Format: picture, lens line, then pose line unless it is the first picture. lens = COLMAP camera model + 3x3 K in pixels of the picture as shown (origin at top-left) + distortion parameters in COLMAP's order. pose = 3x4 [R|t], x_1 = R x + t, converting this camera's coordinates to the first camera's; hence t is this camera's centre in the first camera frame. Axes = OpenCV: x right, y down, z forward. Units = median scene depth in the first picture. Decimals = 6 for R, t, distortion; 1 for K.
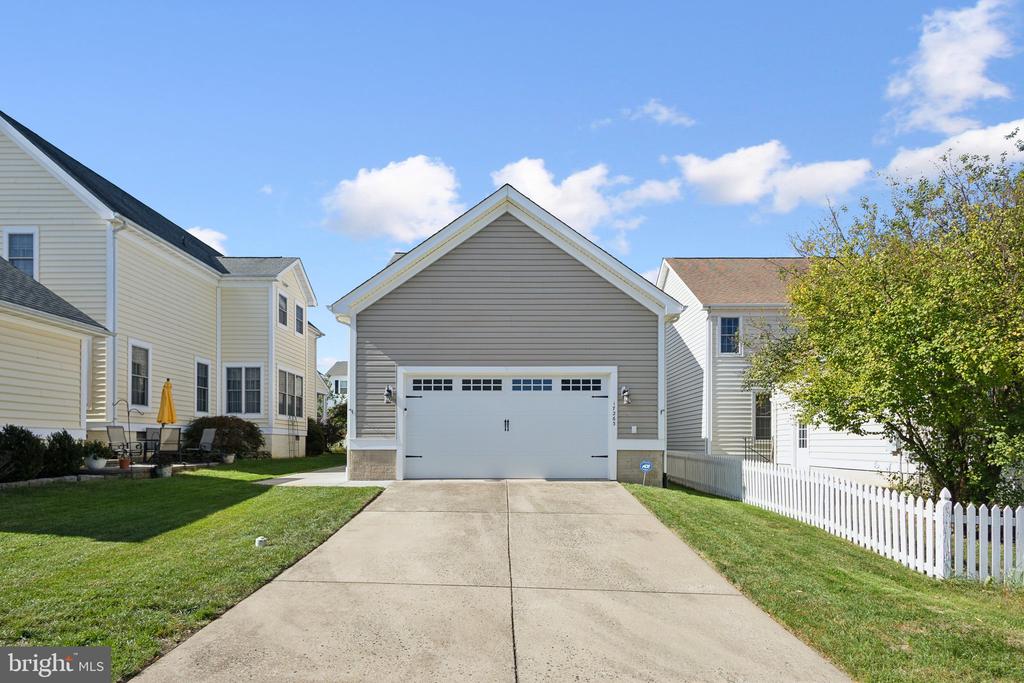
lens RADIAL K [[482.5, 0, 481.1], [0, 482.5, 323.7], [0, 0, 1]] dist [0.006103, -0.000410]
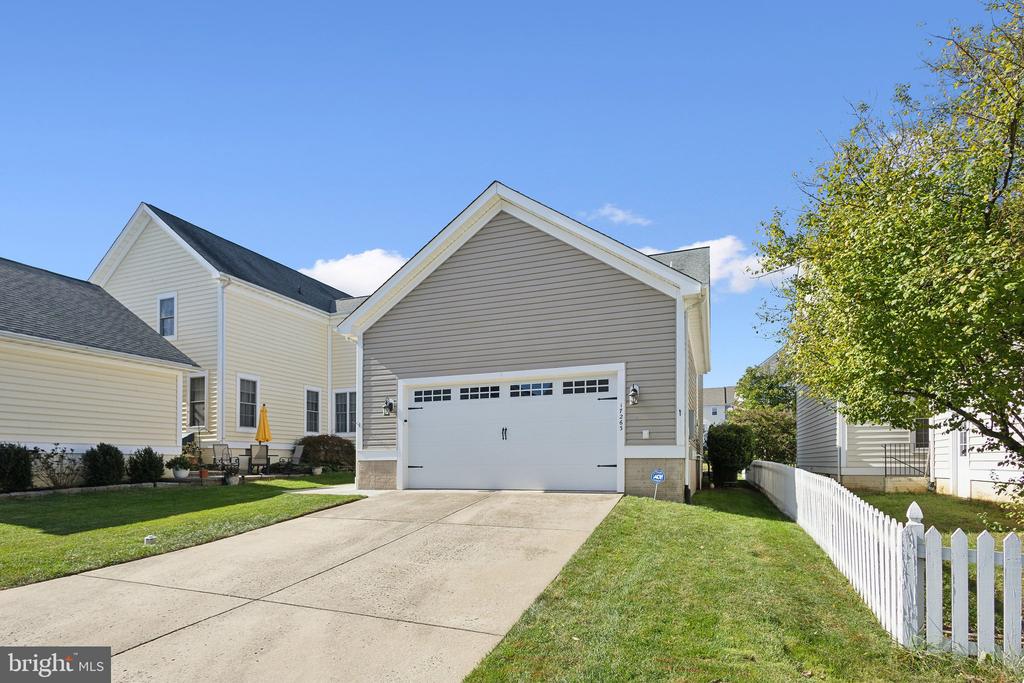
lens RADIAL K [[463.1, 0, 470.6], [0, 463.1, 350.9], [0, 0, 1]] dist [0.006180, -0.000223]
pose [[0.941855, -0.085989, -0.324830, 0.294196], [0.089629, 0.995968, -0.003772, 0.044909], [0.323845, -0.025561, 0.945765, 0.119657]]
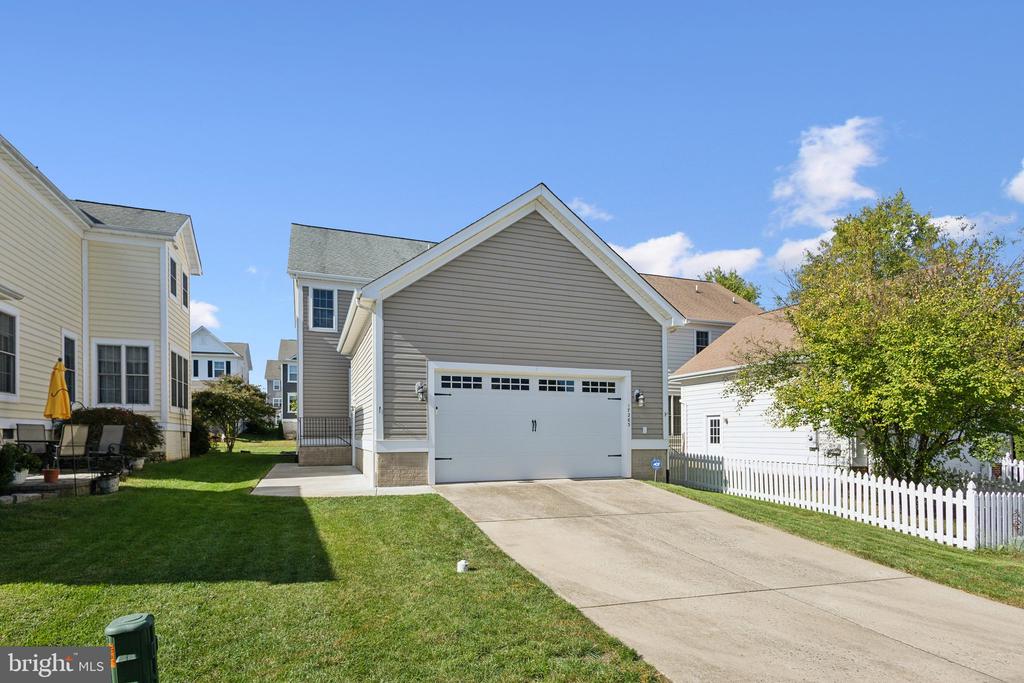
lens RADIAL K [[489.4, 0, 508.1], [0, 489.4, 316.8], [0, 0, 1]] dist [0.008768, 0.000087]
pose [[0.940529, 0.078598, 0.330496, -0.342044], [-0.079994, 0.996751, -0.009400, 0.000804], [-0.330161, -0.017596, 0.943760, 0.068401]]
